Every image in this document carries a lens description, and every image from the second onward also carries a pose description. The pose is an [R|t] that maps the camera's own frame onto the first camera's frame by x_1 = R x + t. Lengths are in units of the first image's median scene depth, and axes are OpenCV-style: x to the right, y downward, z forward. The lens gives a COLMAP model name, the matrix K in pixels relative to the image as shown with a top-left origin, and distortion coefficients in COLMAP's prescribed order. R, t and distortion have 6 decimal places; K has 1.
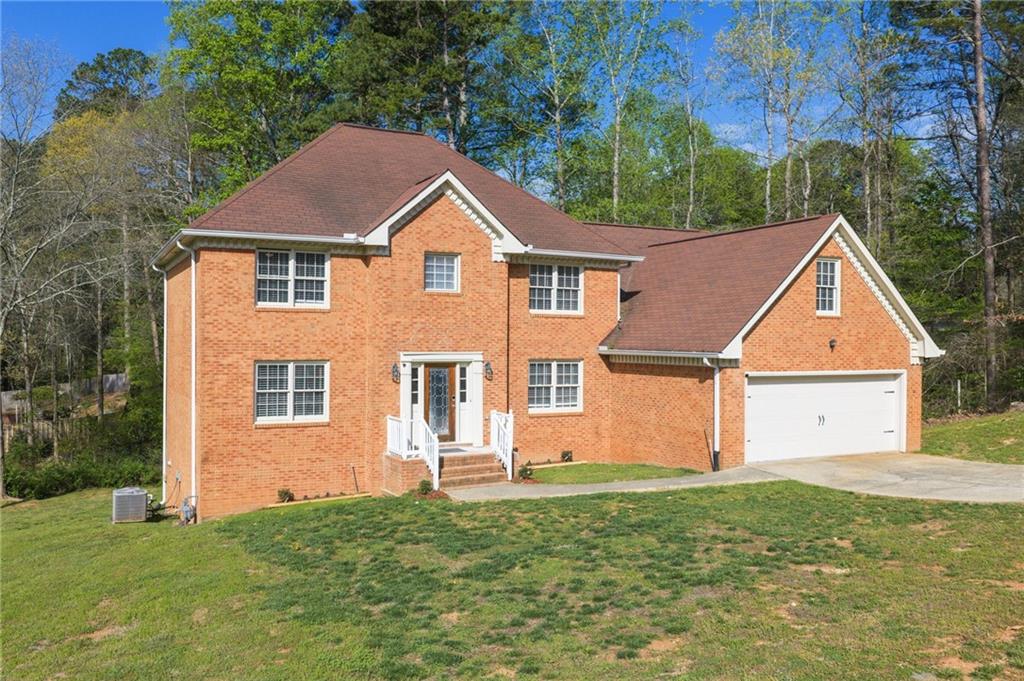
lens RADIAL K [[858.2, 0, 519.4], [0, 858.2, 341.3], [0, 0, 1]] dist [0.020445, -0.038314]
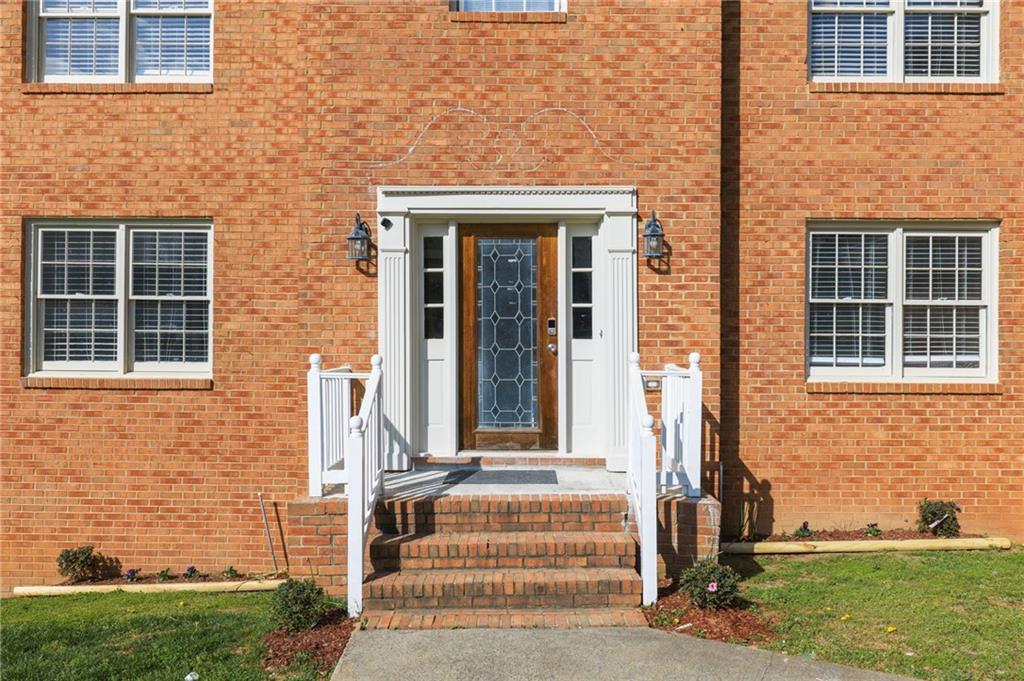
lens RADIAL K [[858.2, 0, 508.7], [0, 858.2, 344.5], [0, 0, 1]] dist [0.020445, -0.038314]
pose [[0.879283, -0.002511, -0.476294, 0.075163], [-0.000598, 0.999979, -0.006376, 0.078622], [0.476300, 0.005891, 0.879263, 0.711637]]
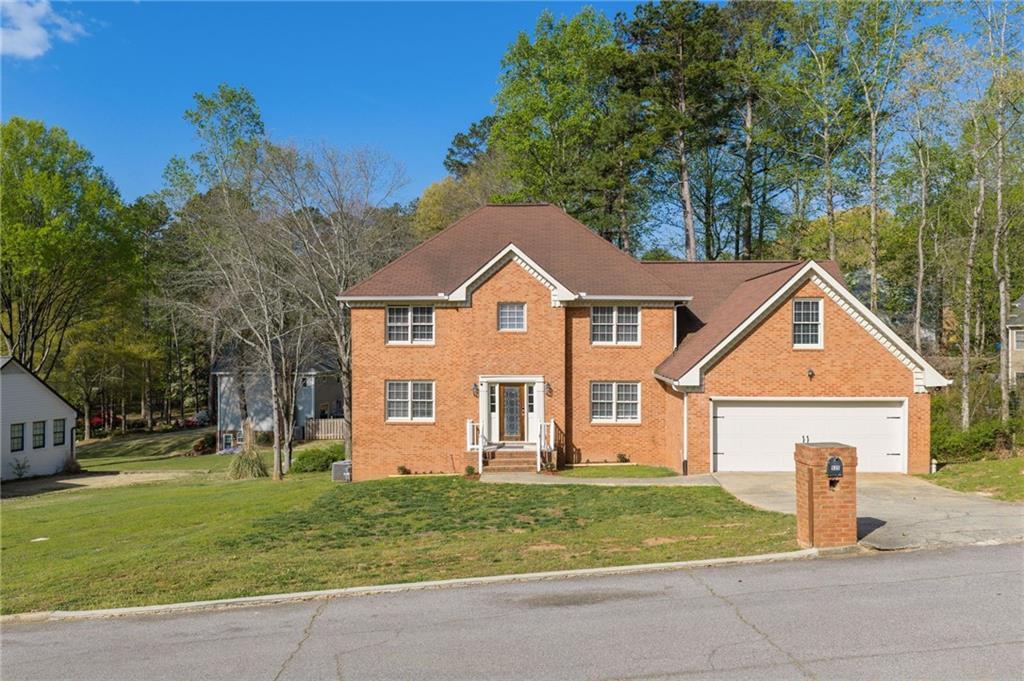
lens RADIAL K [[858.2, 0, 511.2], [0, 858.2, 339.1], [0, 0, 1]] dist [0.020445, -0.038314]
pose [[0.866036, -0.004662, -0.499961, 0.605277], [0.002996, 0.999987, -0.004135, -0.040036], [0.499973, 0.002083, 0.866038, -0.190122]]
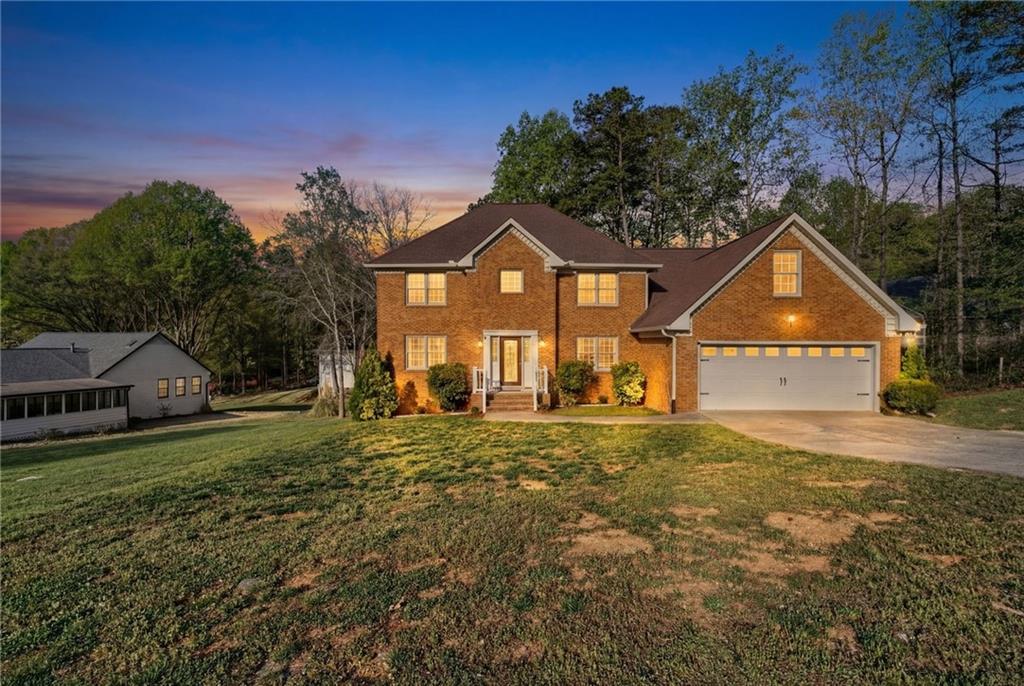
lens RADIAL K [[457.7, 0, 513.4], [0, 457.7, 346.4], [0, 0, 1]] dist [-0.004982, 0.000439]
pose [[0.881492, 0.002668, -0.472192, 0.330916], [0.000663, 0.999976, 0.006888, 0.038395], [0.472199, -0.006385, 0.881469, 0.241225]]
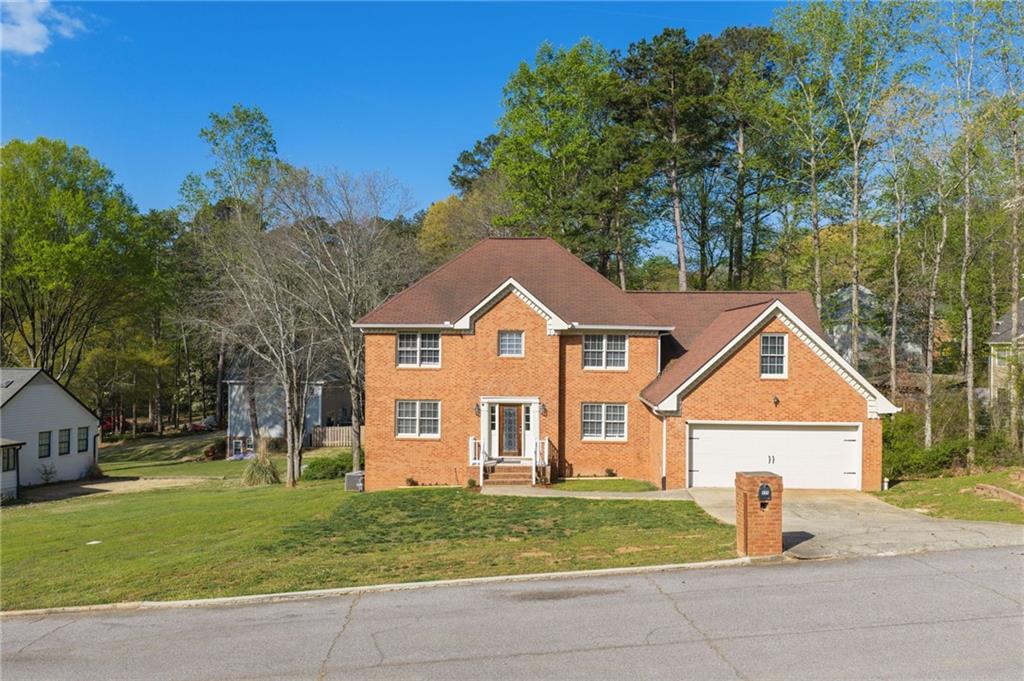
lens RADIAL K [[858.2, 0, 511.2], [0, 858.2, 337.9], [0, 0, 1]] dist [0.020445, -0.038314]
pose [[0.865207, -0.000305, -0.501415, 0.681609], [-0.005737, 0.999928, -0.010507, -0.076351], [0.501383, 0.011968, 0.865143, -0.313690]]
